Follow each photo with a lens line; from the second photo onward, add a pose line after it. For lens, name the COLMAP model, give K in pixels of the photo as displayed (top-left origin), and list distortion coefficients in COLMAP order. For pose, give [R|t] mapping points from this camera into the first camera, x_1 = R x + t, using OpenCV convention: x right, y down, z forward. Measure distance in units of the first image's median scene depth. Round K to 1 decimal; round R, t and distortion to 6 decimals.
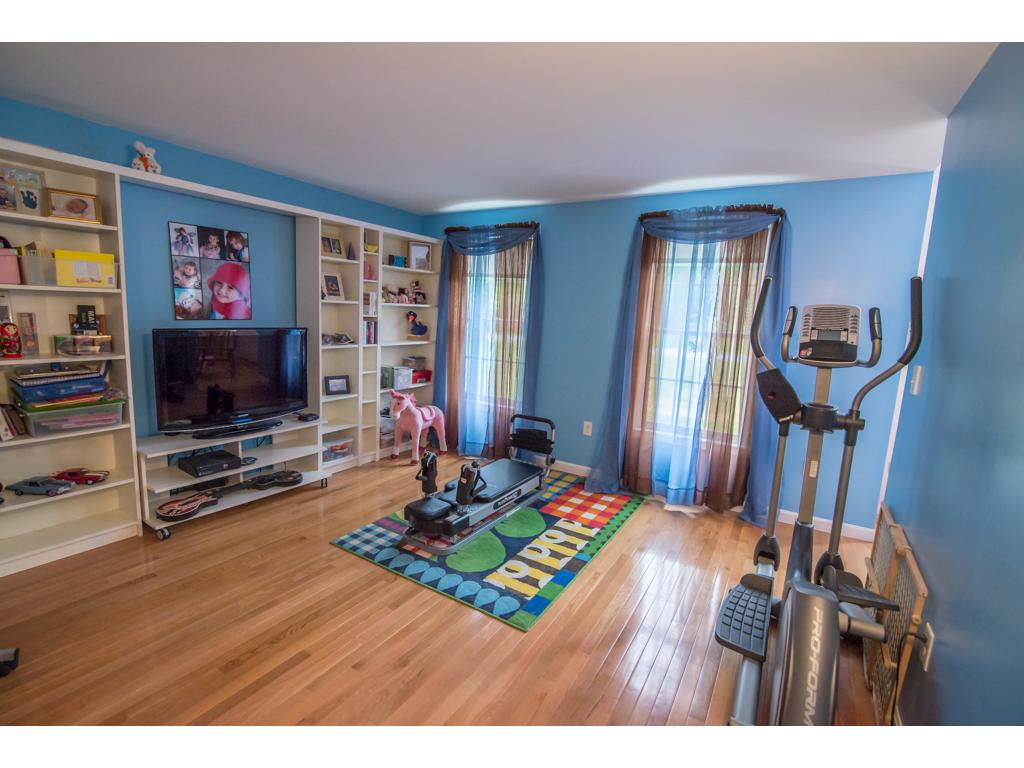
lens RADIAL K [[469.5, 0, 506.5], [0, 469.5, 385.8], [0, 0, 1]] dist [-0.017949, 0.000934]
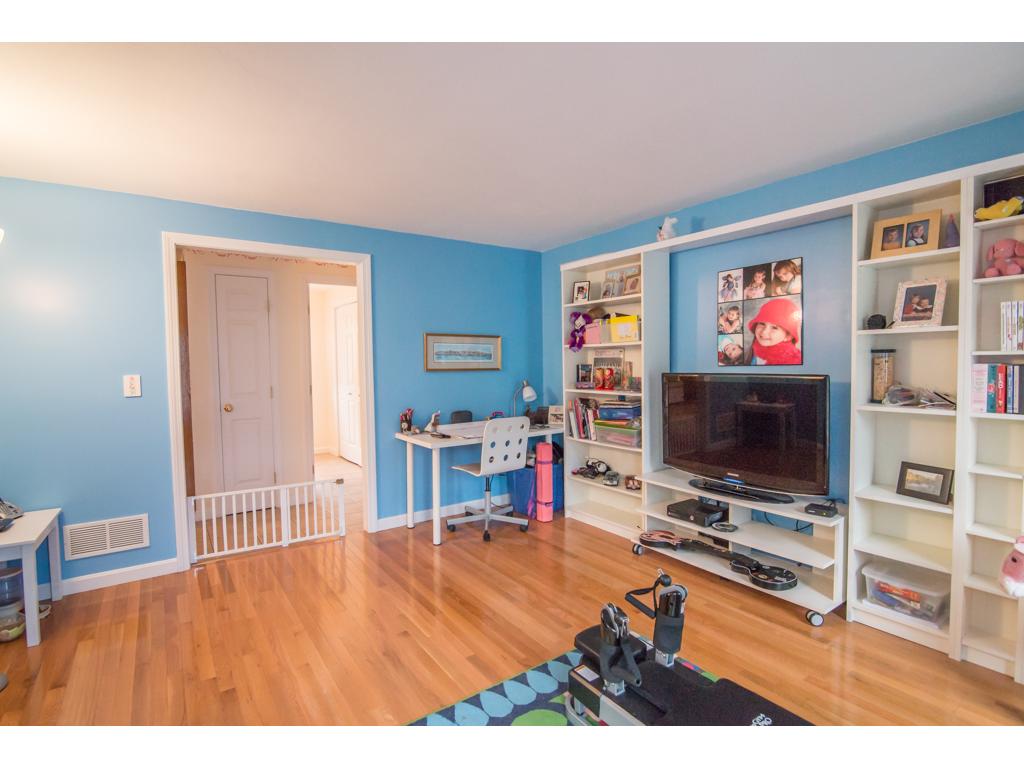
lens RADIAL K [[521.4, 0, 512.0], [0, 521.4, 384.0], [0, 0, 1]] dist [-0.020012, 0.000307]
pose [[-0.407175, 0.000804, -0.913350, 0.482243], [-0.143719, 0.987486, 0.064939, -0.106207], [0.901972, 0.157707, -0.401964, 1.004389]]
